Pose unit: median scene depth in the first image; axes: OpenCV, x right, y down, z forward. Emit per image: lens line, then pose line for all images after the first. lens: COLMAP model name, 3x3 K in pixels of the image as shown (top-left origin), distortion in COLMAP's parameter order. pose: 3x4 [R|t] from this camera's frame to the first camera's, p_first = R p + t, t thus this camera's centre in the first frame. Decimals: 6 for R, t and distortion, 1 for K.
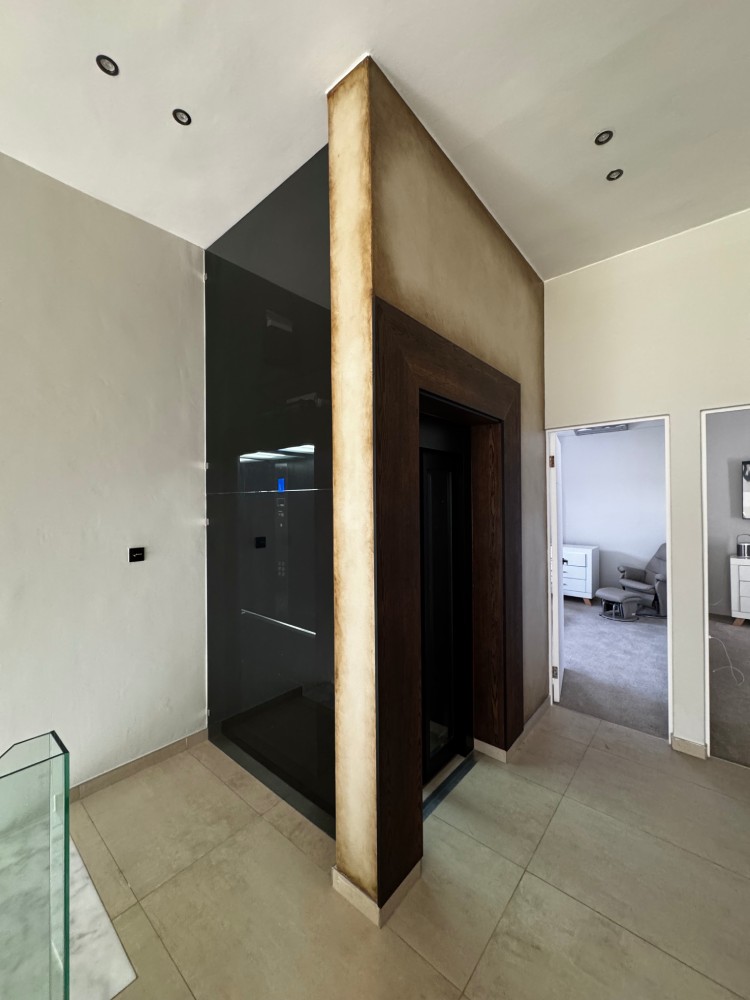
lens RADIAL K [[396.7, 0, 375.0], [0, 396.7, 500.0], [0, 0, 1]] dist [-0.000564, 0.000514]
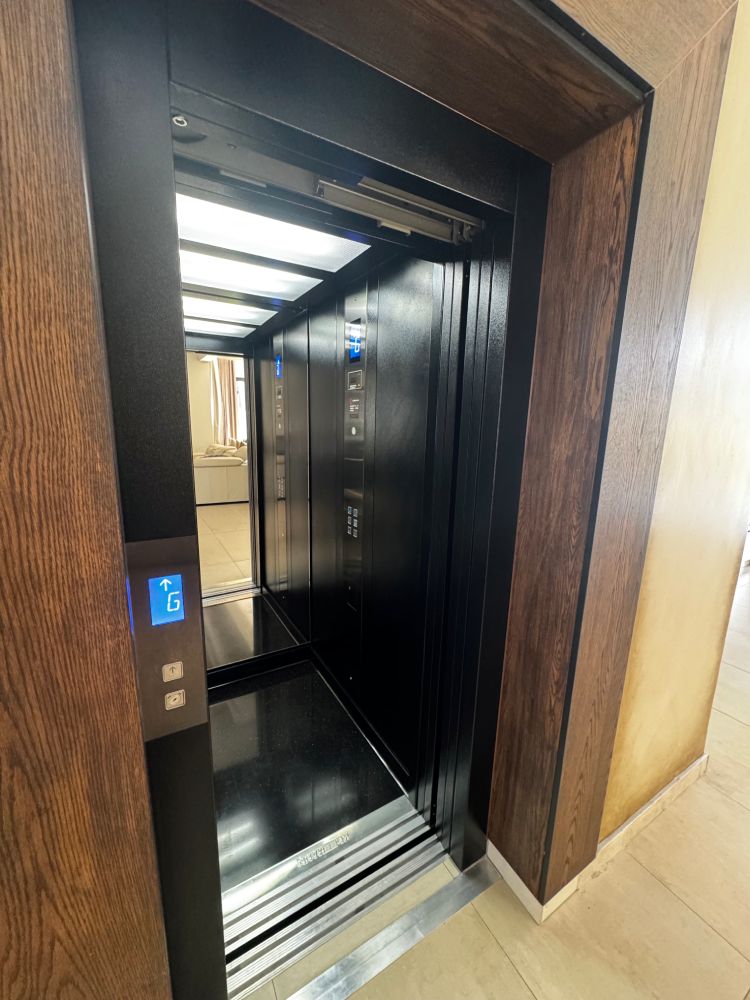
lens RADIAL K [[396.7, 0, 375.0], [0, 396.7, 500.0], [0, 0, 1]] dist [-0.000564, 0.000514]
pose [[0.947895, 0.094031, -0.304389, 0.233043], [-0.031665, 0.978526, 0.203678, 0.064583], [0.317004, -0.183427, 0.930517, 0.566108]]
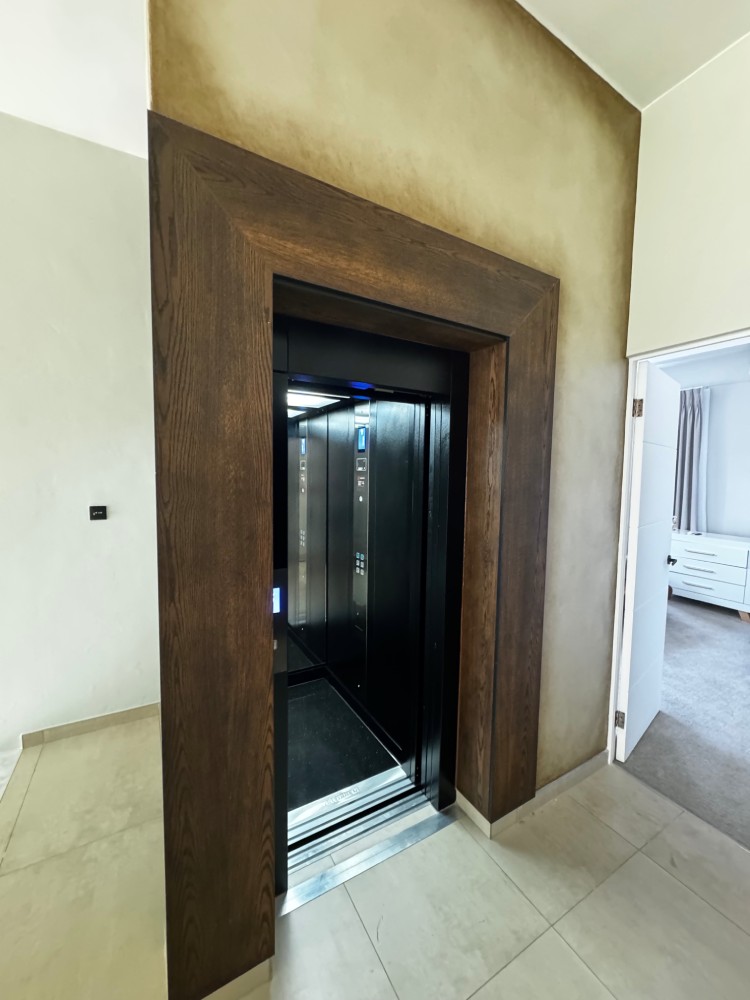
lens RADIAL K [[396.7, 0, 375.0], [0, 396.7, 500.0], [0, 0, 1]] dist [-0.000564, 0.000514]
pose [[0.942483, 0.047227, -0.330900, 0.335574], [-0.022120, 0.996611, 0.079234, 0.014072], [0.333520, -0.067358, 0.940334, 0.304452]]
